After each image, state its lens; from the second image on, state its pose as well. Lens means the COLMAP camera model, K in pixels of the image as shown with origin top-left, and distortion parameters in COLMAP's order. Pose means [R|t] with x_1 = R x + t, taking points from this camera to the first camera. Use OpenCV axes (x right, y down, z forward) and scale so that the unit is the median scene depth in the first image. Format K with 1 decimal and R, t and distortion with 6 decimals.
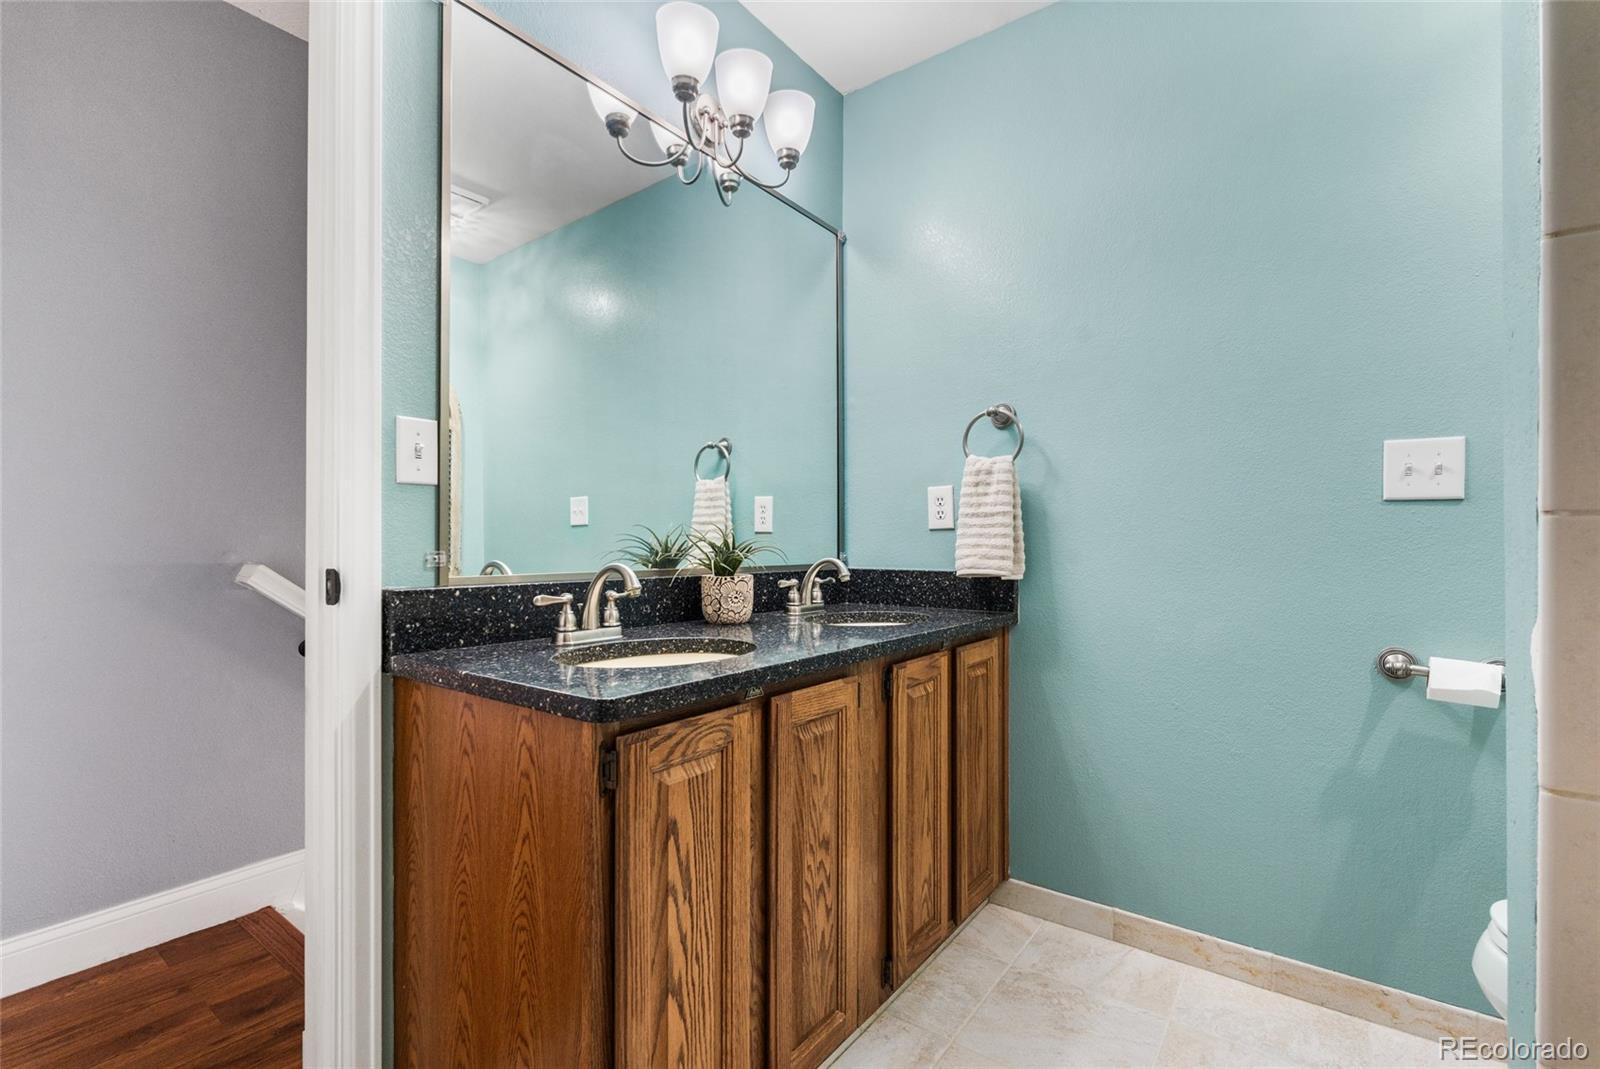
lens RADIAL K [[714.9, 0, 797.7], [0, 714.9, 534.3], [0, 0, 1]] dist [-0.001545, -0.000268]
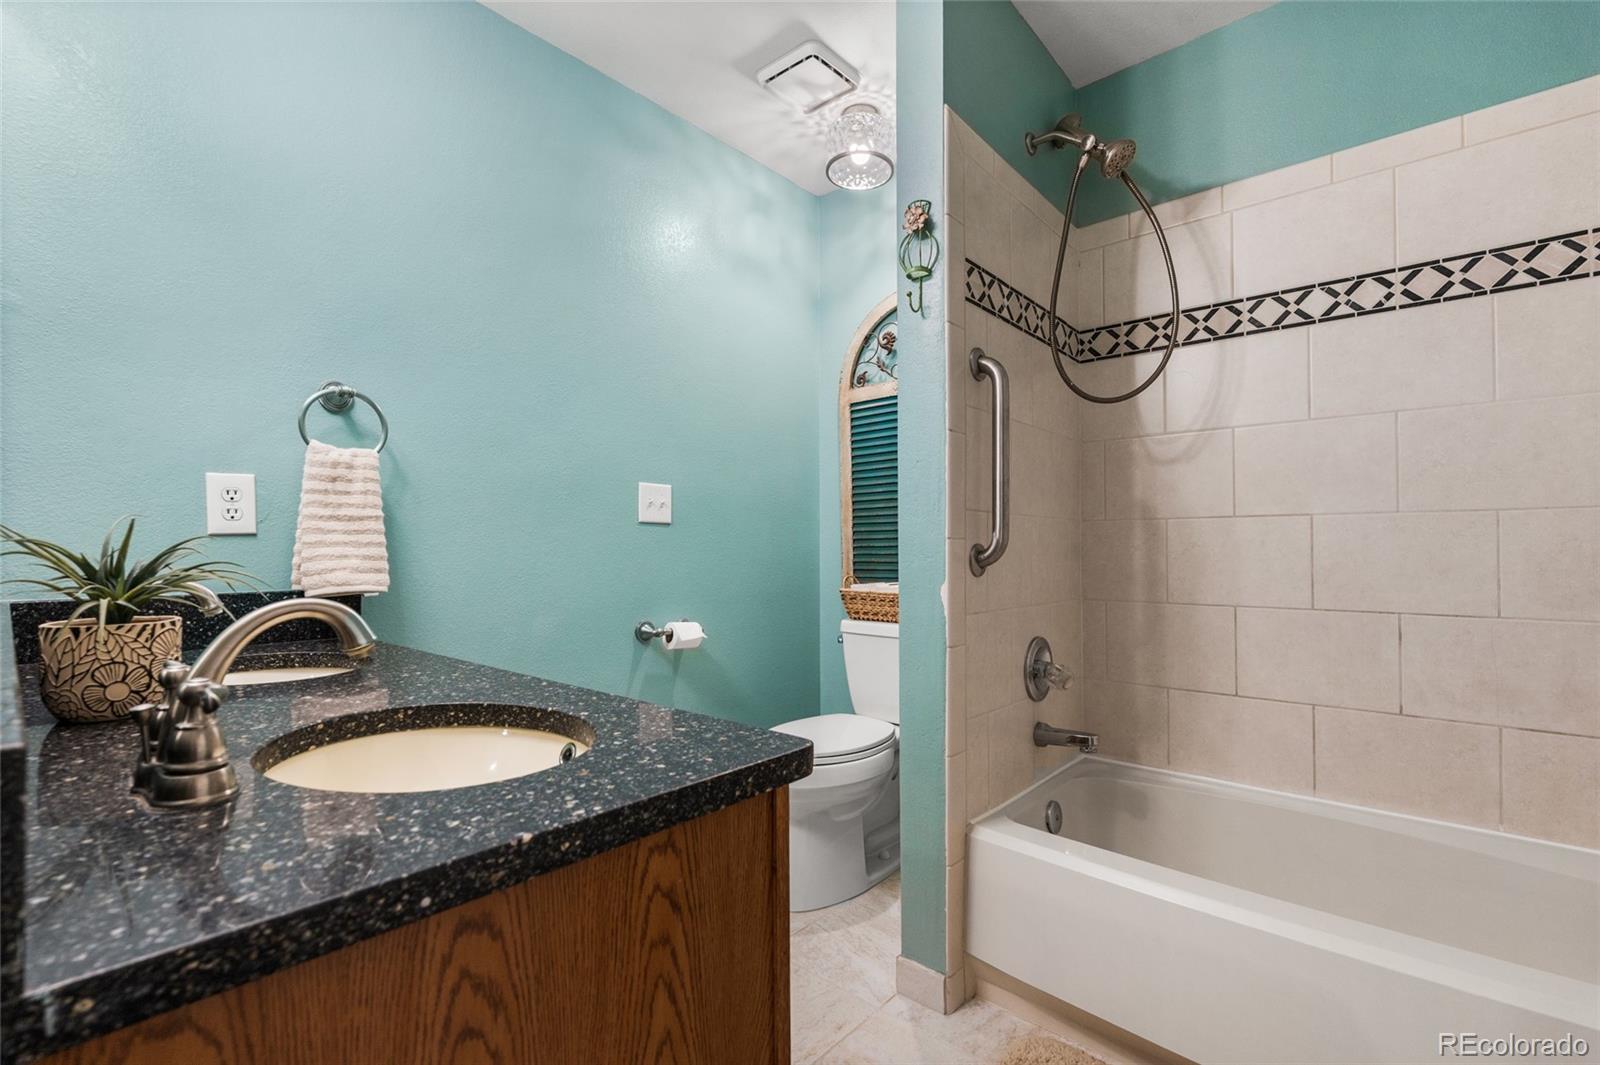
lens RADIAL K [[714.9, 0, 797.7], [0, 714.9, 532.3], [0, 0, 1]] dist [-0.001545, -0.000268]
pose [[0.085890, 0.021276, 0.996077, -0.638838], [-0.007055, 0.999760, -0.020747, 0.002028], [-0.996280, -0.005245, 0.086019, 0.544338]]
